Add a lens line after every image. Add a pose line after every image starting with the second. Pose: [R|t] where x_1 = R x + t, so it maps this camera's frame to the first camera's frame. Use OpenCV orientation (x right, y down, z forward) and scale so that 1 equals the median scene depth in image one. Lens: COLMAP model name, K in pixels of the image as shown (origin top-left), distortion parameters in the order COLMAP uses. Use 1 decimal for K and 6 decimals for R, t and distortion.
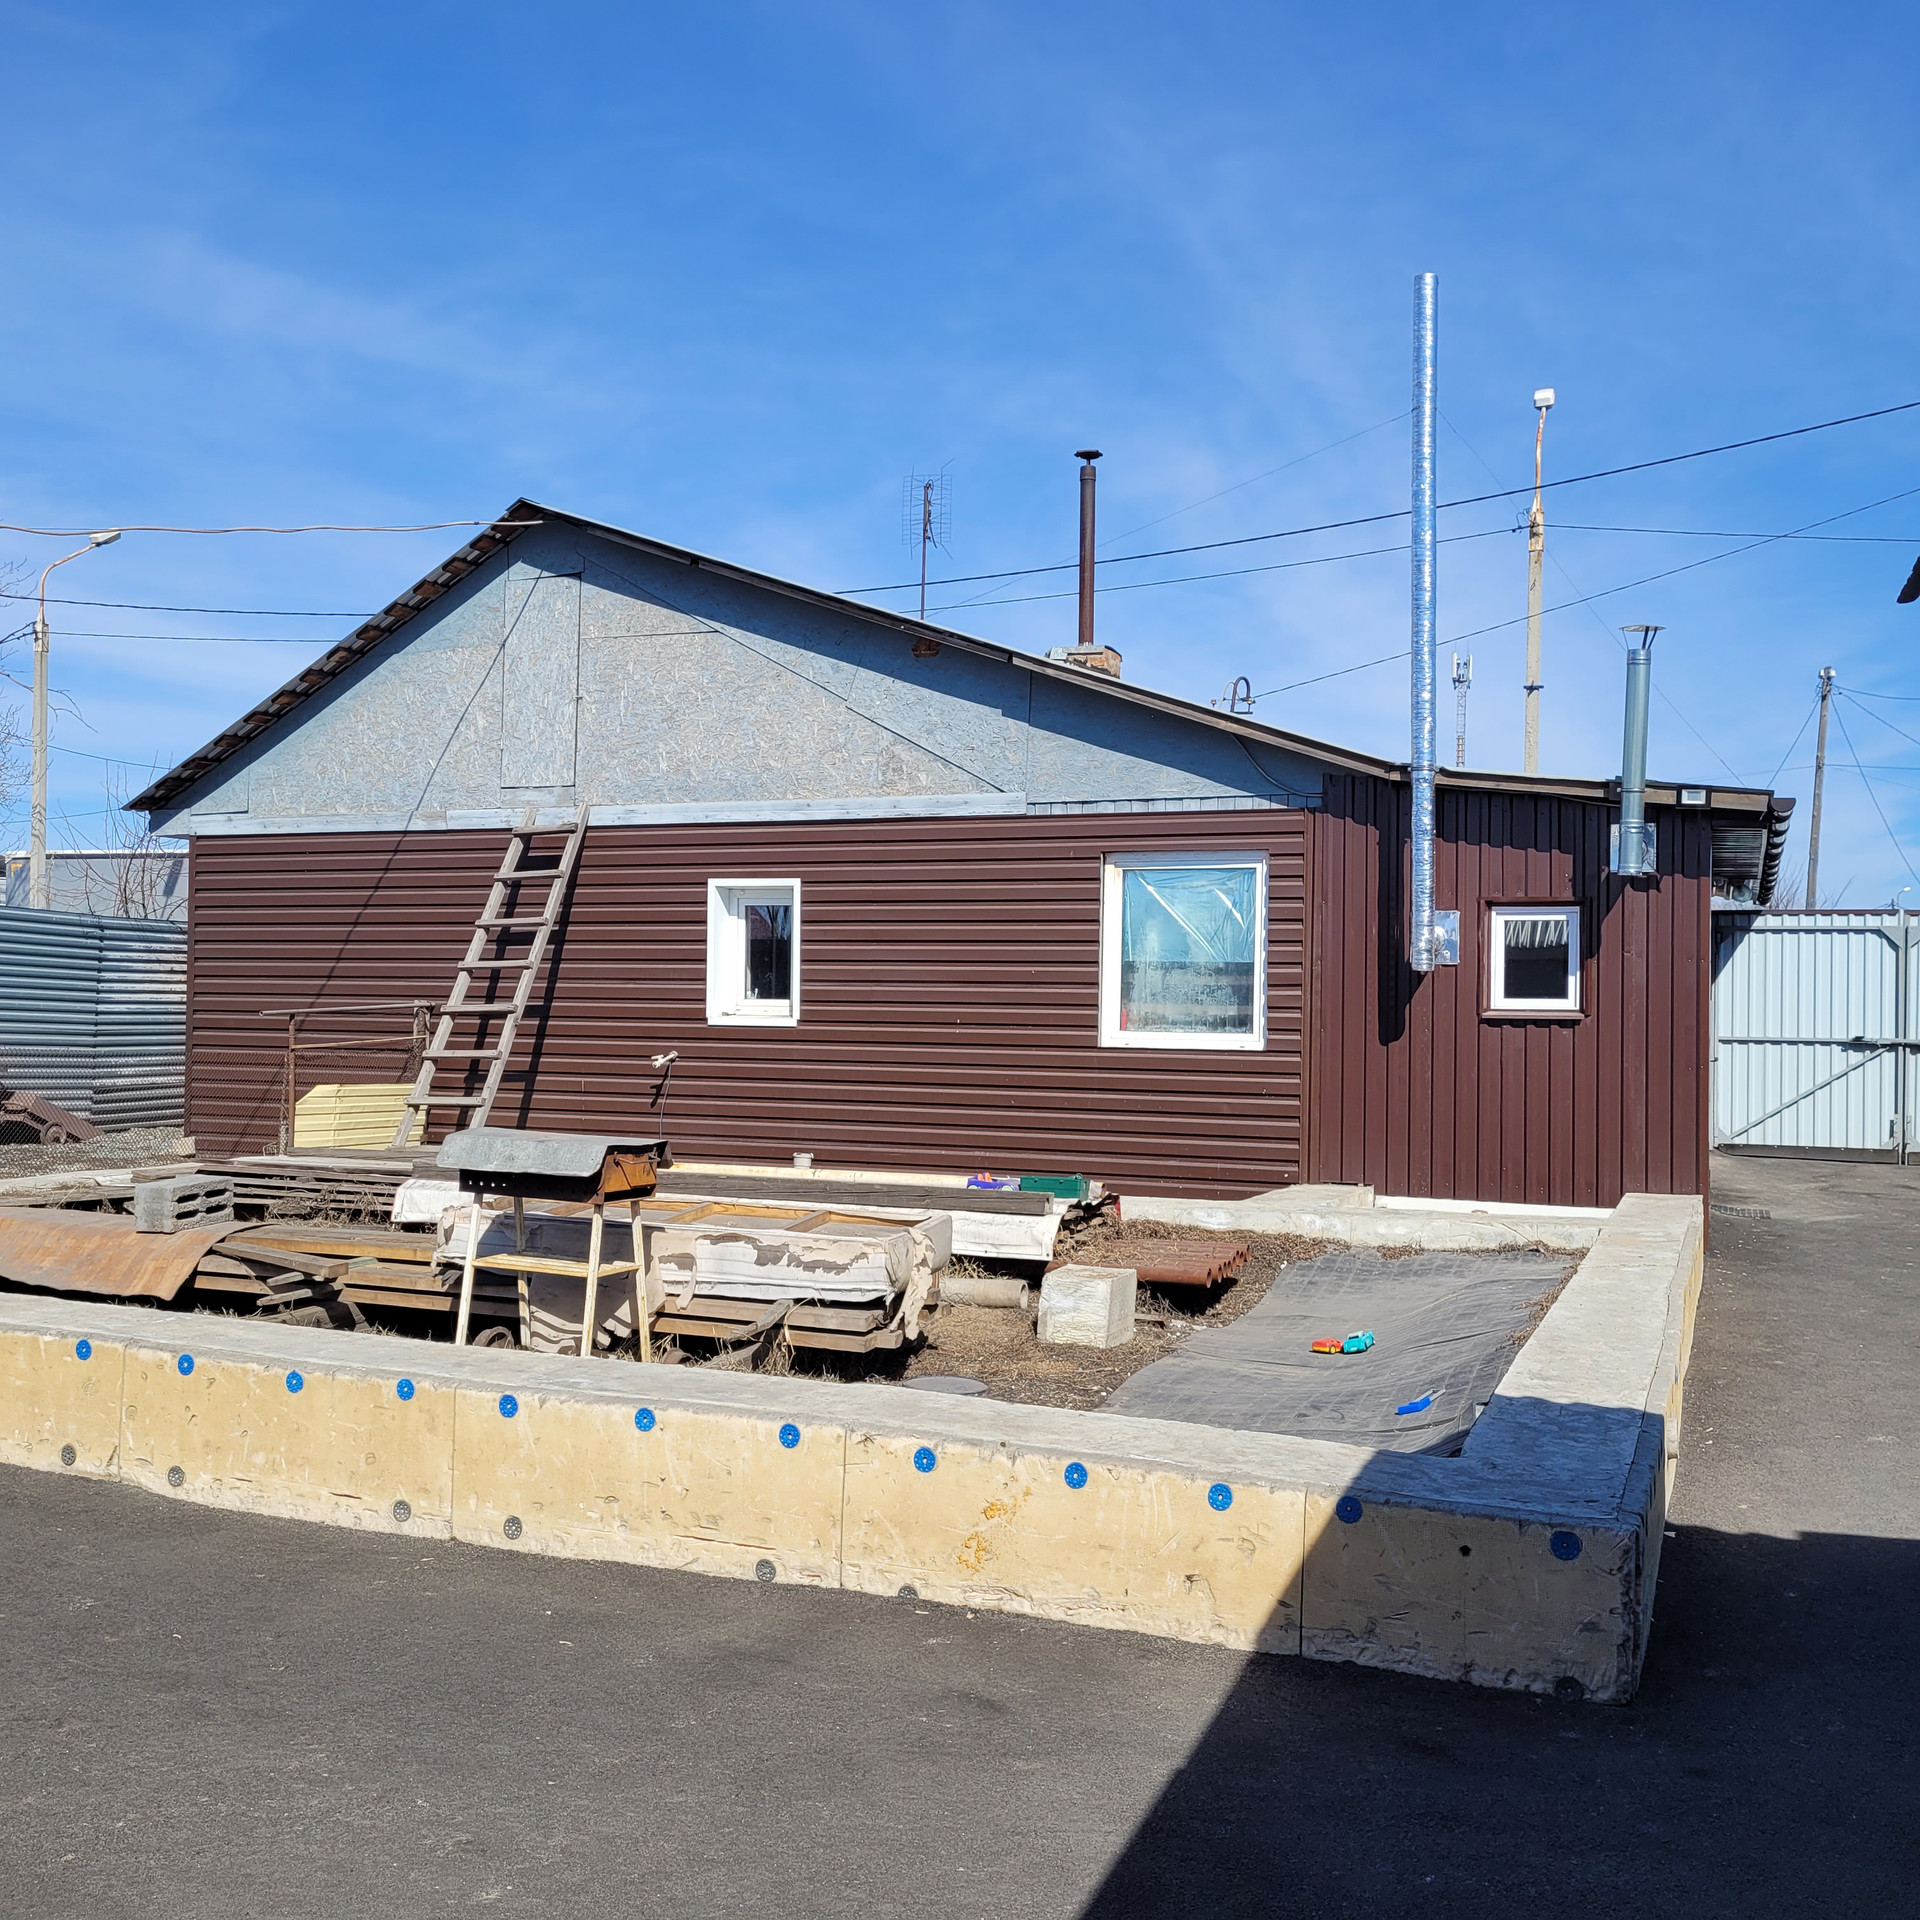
lens RADIAL K [[1927.1, 0, 959.5], [0, 1927.1, 979.9], [0, 0, 1]] dist [0.034435, 0.000000]
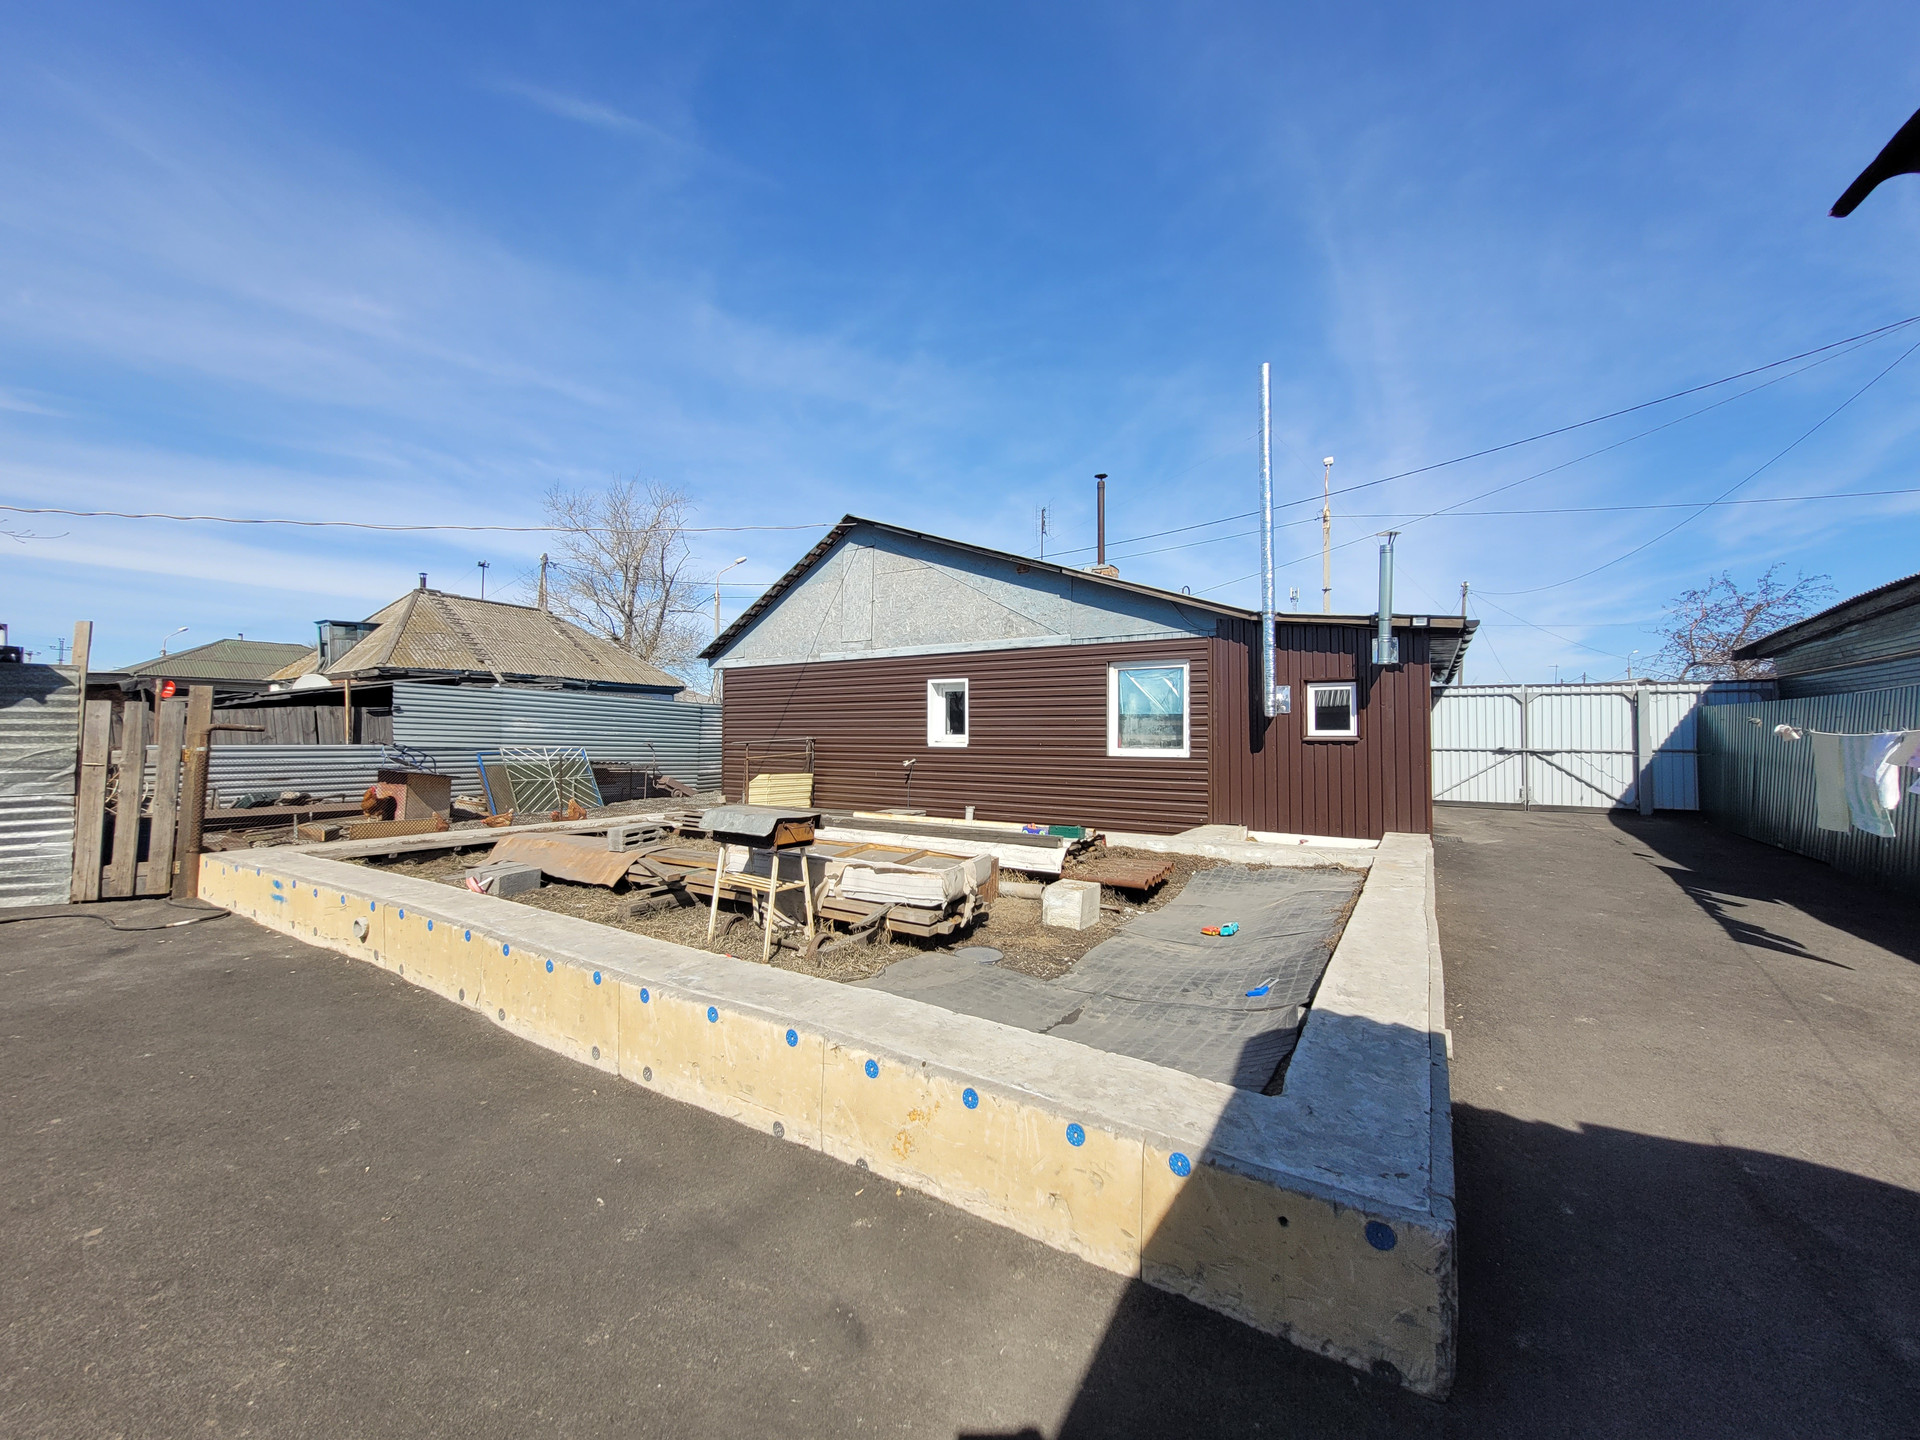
lens RADIAL K [[762.3, 0, 955.9], [0, 762.3, 712.0], [0, 0, 1]] dist [0.002050, -0.000212]
pose [[0.986045, -0.015334, -0.165770, 0.058676], [0.012167, 0.999724, -0.020099, 0.002556], [0.166032, 0.017801, 0.985960, 0.203715]]
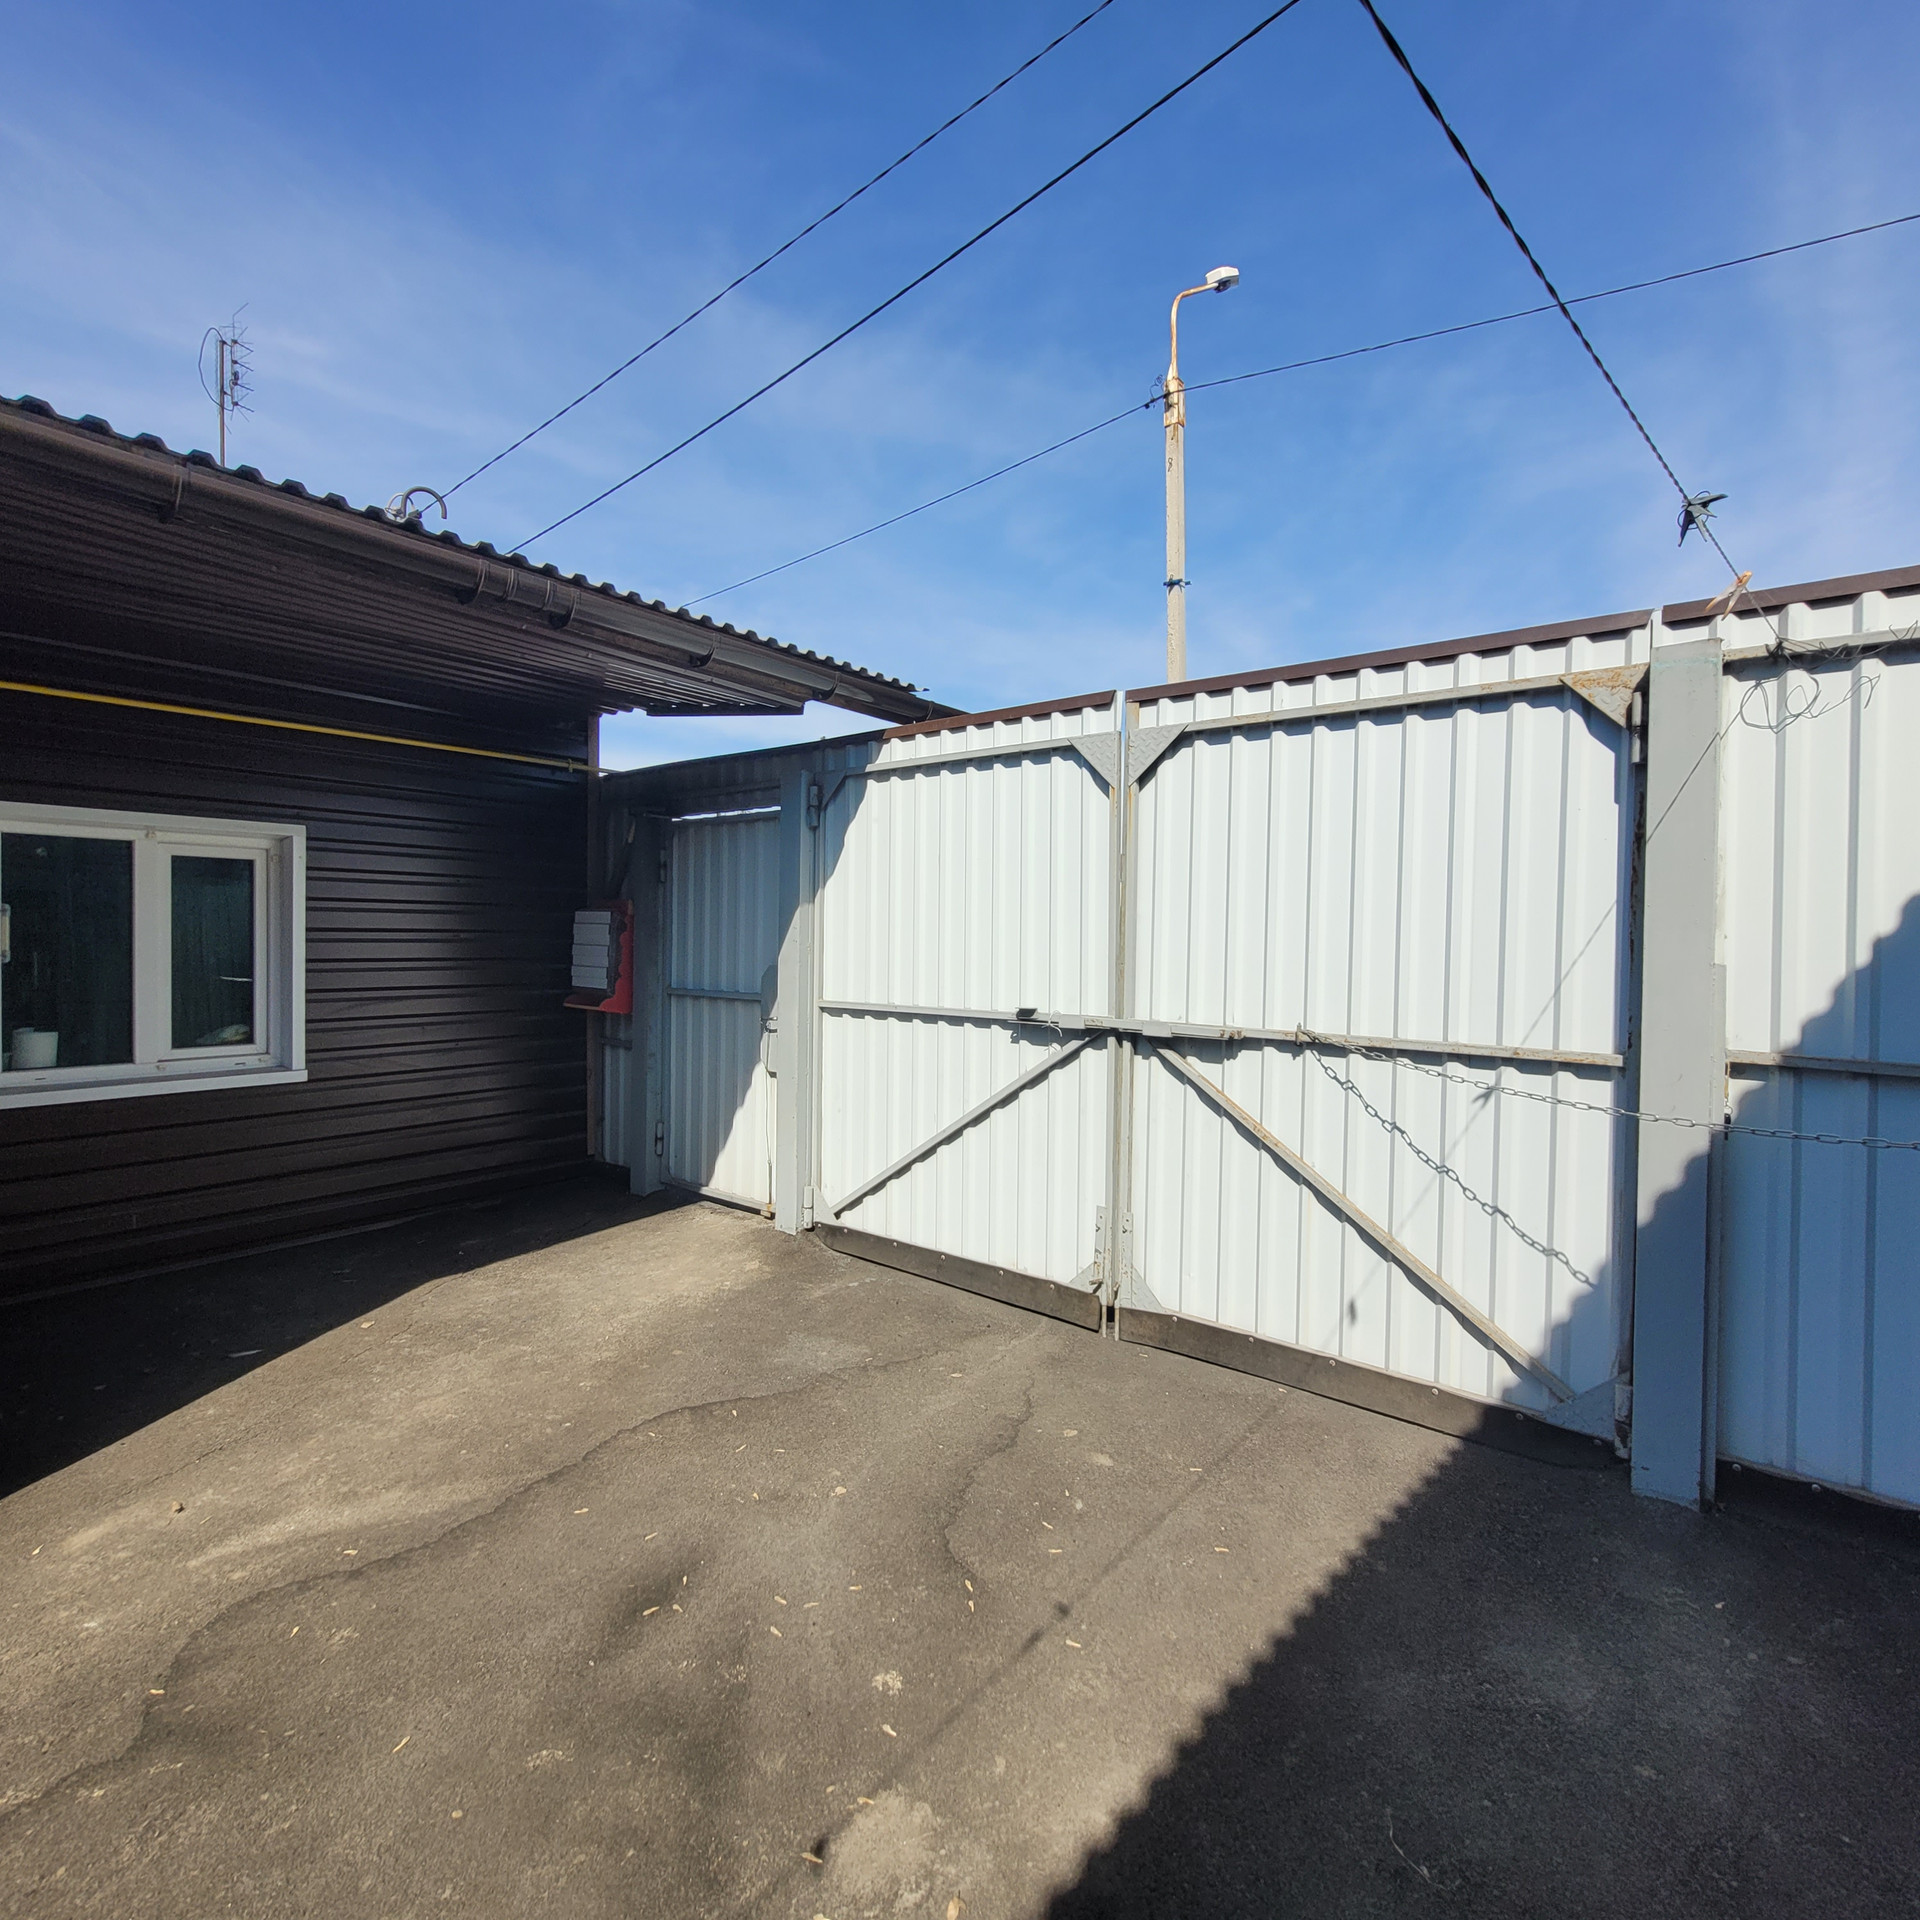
lens RADIAL K [[1051.0, 0, 939.9], [0, 1051.0, 928.2], [0, 0, 1]] dist [-0.000940, -0.000621]
pose [[0.932555, -0.015949, -0.360675, 0.899227], [0.021459, 0.999706, 0.011277, 0.015562], [0.360390, -0.018256, 0.932623, 1.338770]]
